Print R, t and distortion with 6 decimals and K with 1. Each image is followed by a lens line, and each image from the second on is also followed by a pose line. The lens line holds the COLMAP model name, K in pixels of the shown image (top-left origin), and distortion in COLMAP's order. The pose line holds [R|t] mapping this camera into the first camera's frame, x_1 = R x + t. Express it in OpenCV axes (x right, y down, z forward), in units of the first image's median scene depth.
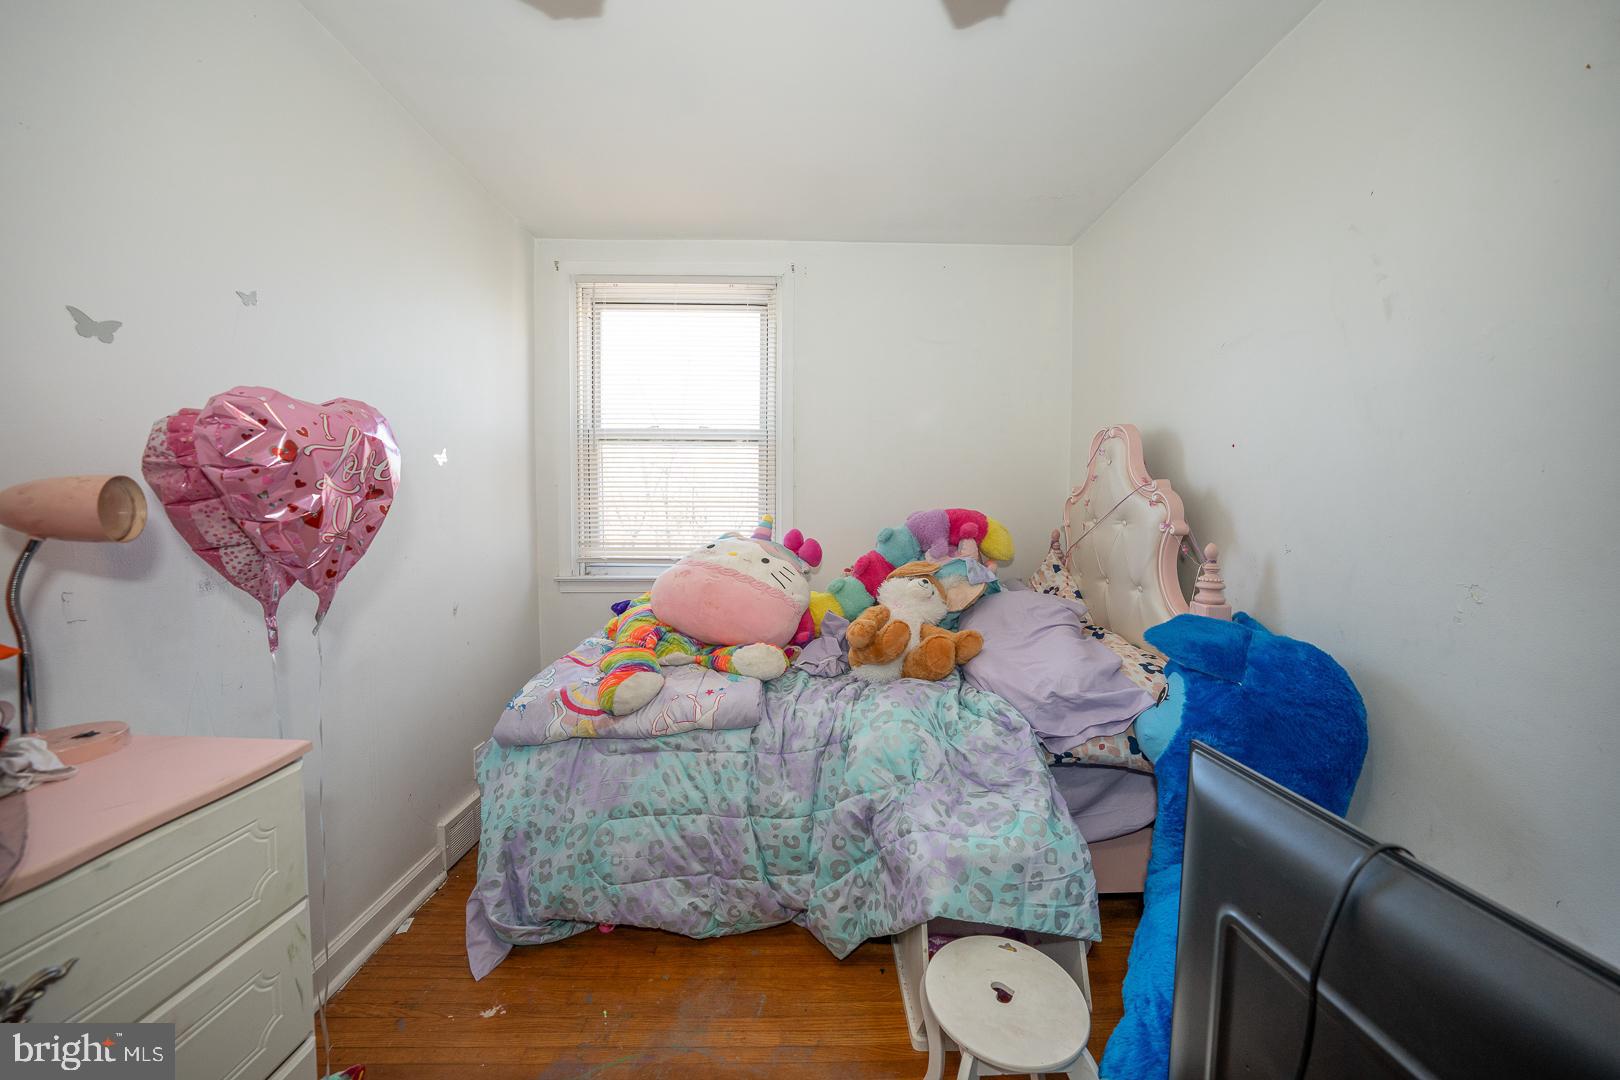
lens RADIAL K [[555.9, 0, 812.5], [0, 555.9, 532.0], [0, 0, 1]] dist [-0.022378, 0.003646]
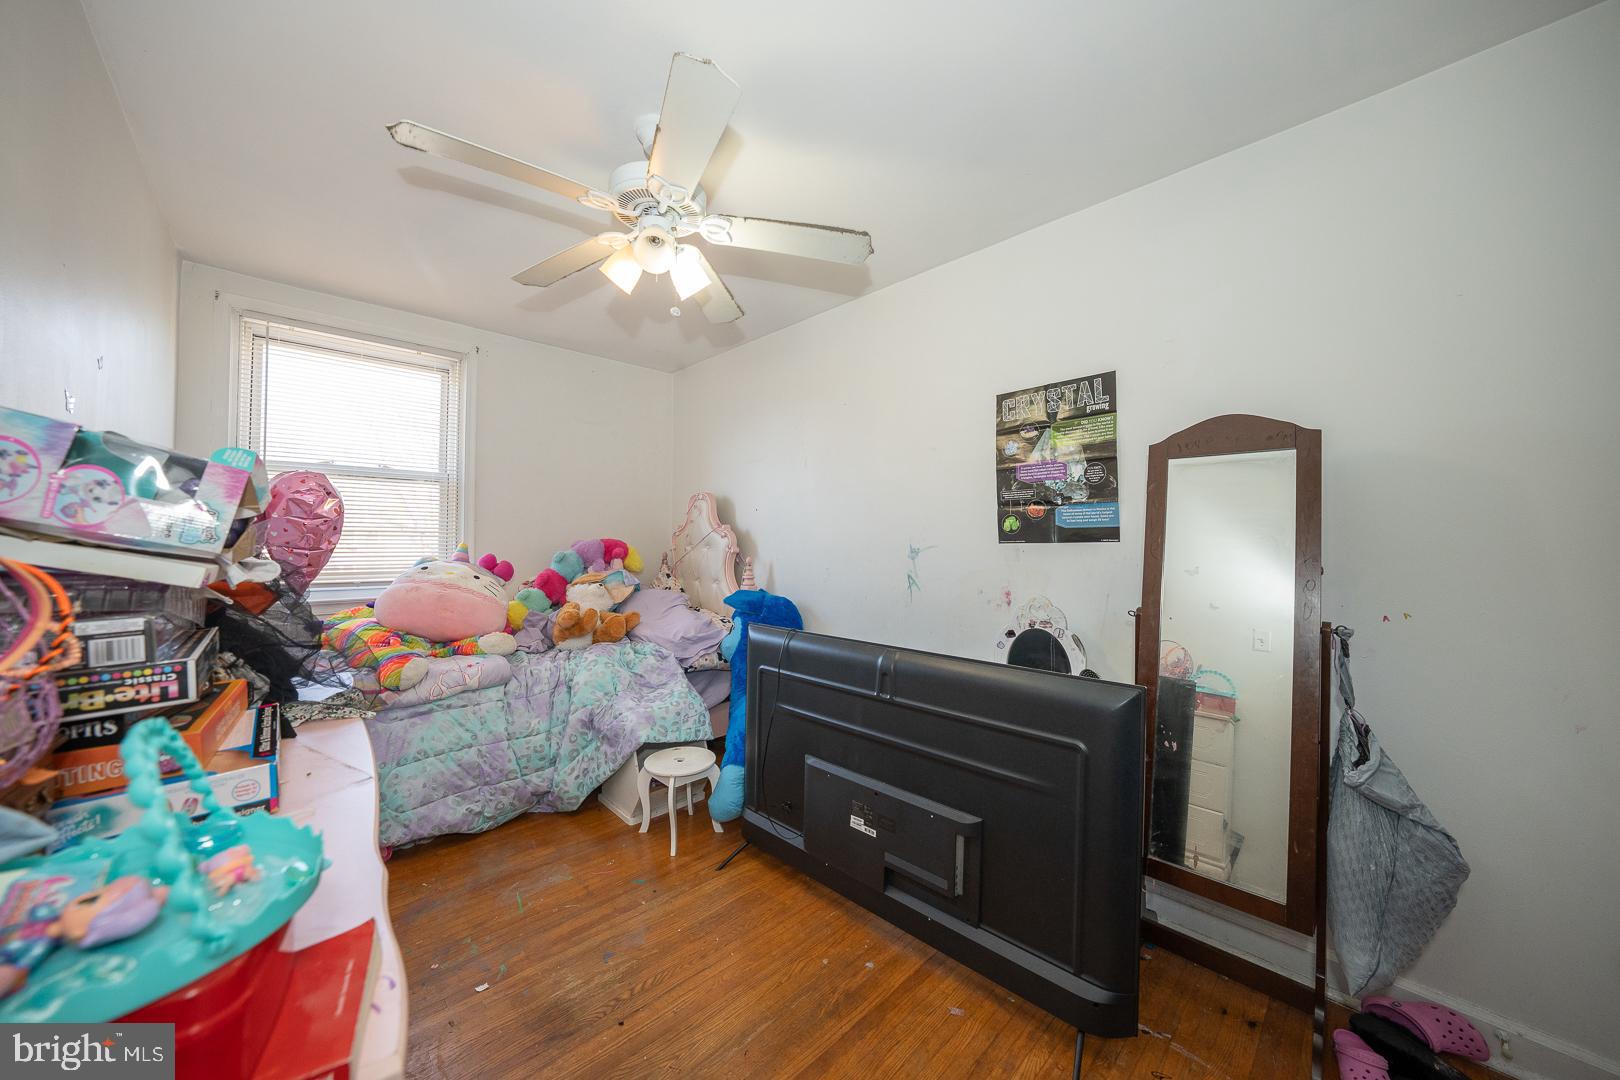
lens RADIAL K [[555.9, 0, 812.6], [0, 555.9, 540.2], [0, 0, 1]] dist [-0.022378, 0.003646]
pose [[0.725291, 0.002274, 0.688439, -0.543314], [0.019170, 0.999540, -0.023498, 0.012046], [-0.688175, 0.030240, 0.724914, -0.688383]]
